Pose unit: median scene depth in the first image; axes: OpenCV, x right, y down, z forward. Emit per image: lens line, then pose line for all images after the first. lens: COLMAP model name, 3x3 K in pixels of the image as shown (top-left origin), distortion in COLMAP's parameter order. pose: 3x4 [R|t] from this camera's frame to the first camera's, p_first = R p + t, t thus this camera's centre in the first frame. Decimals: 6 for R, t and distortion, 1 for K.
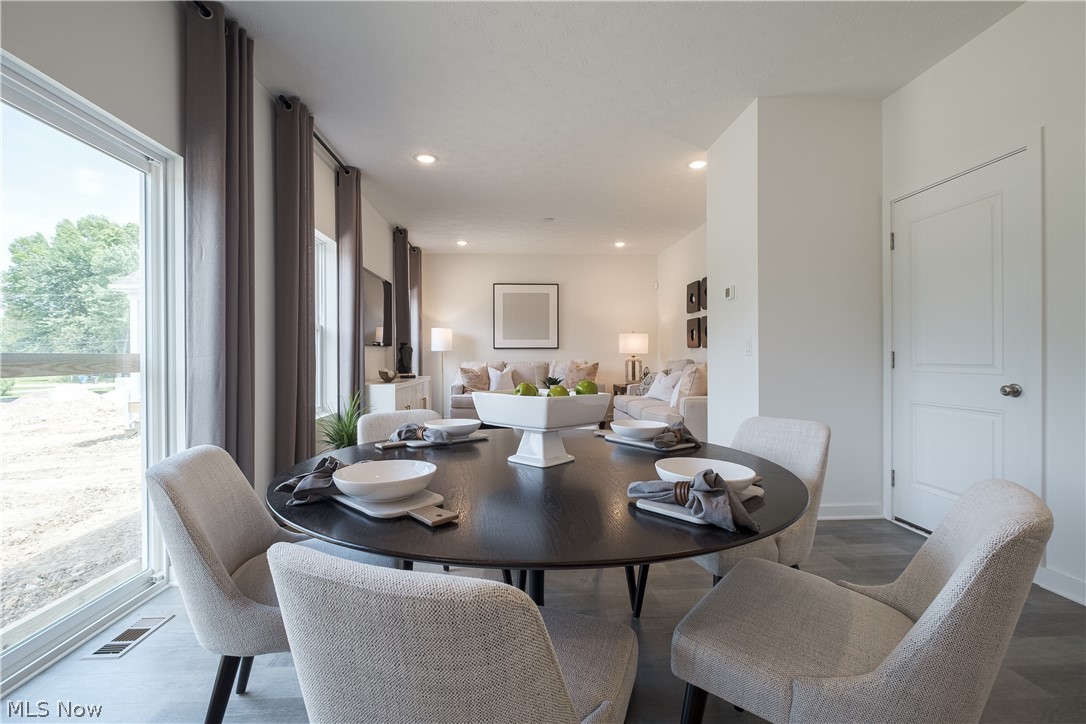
lens RADIAL K [[486.8, 0, 543.1], [0, 486.8, 356.6], [0, 0, 1]] dist [0.000083, -0.000649]
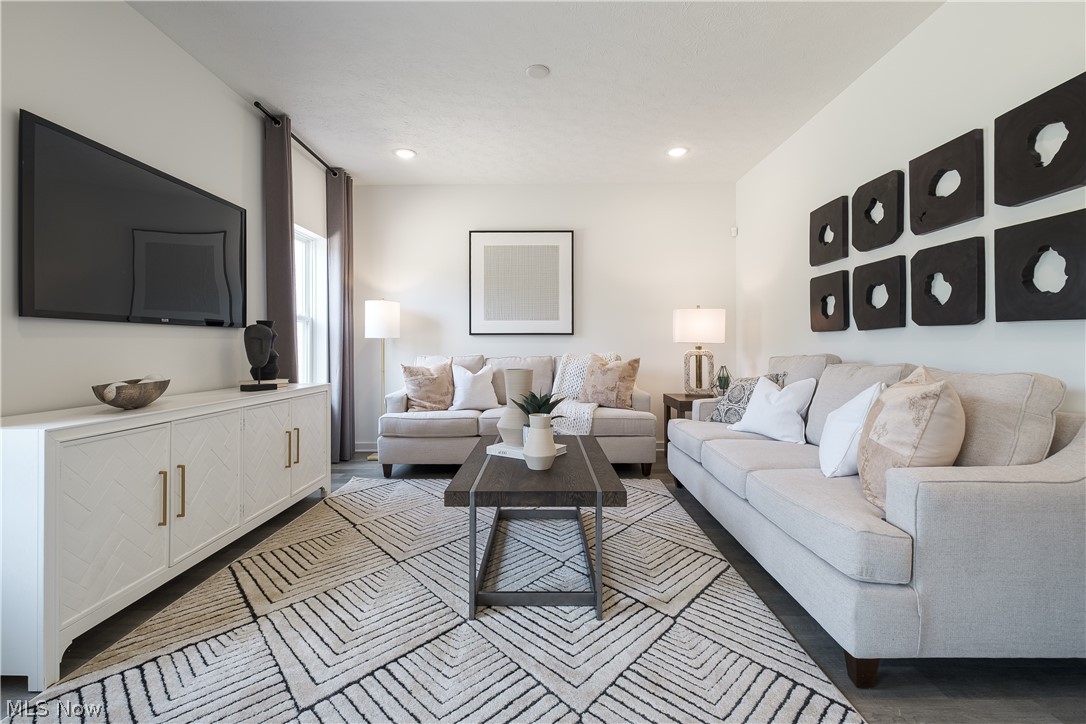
lens RADIAL K [[483.1, 0, 551.0], [0, 483.1, 343.4], [0, 0, 1]] dist [0.000567, -0.000197]
pose [[0.998449, 0.001882, -0.055637, 0.040709], [-0.002281, 0.999972, -0.007123, -0.001038], [0.055622, 0.007238, 0.998426, 0.418860]]
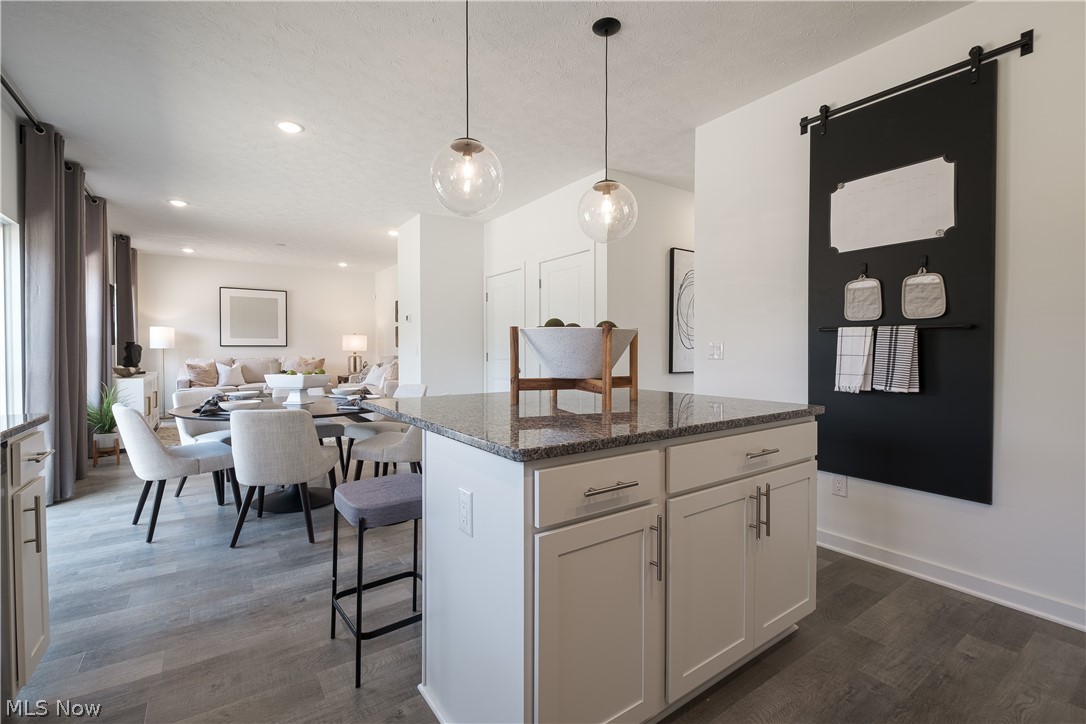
lens RADIAL K [[473.9, 0, 553.1], [0, 473.9, 355.3], [0, 0, 1]] dist [-0.017136, -0.000434]
pose [[0.844654, -0.004961, 0.535289, -0.037545], [-0.001115, 0.999939, 0.011026, -0.008837], [-0.535311, -0.009910, 0.844597, -0.324146]]
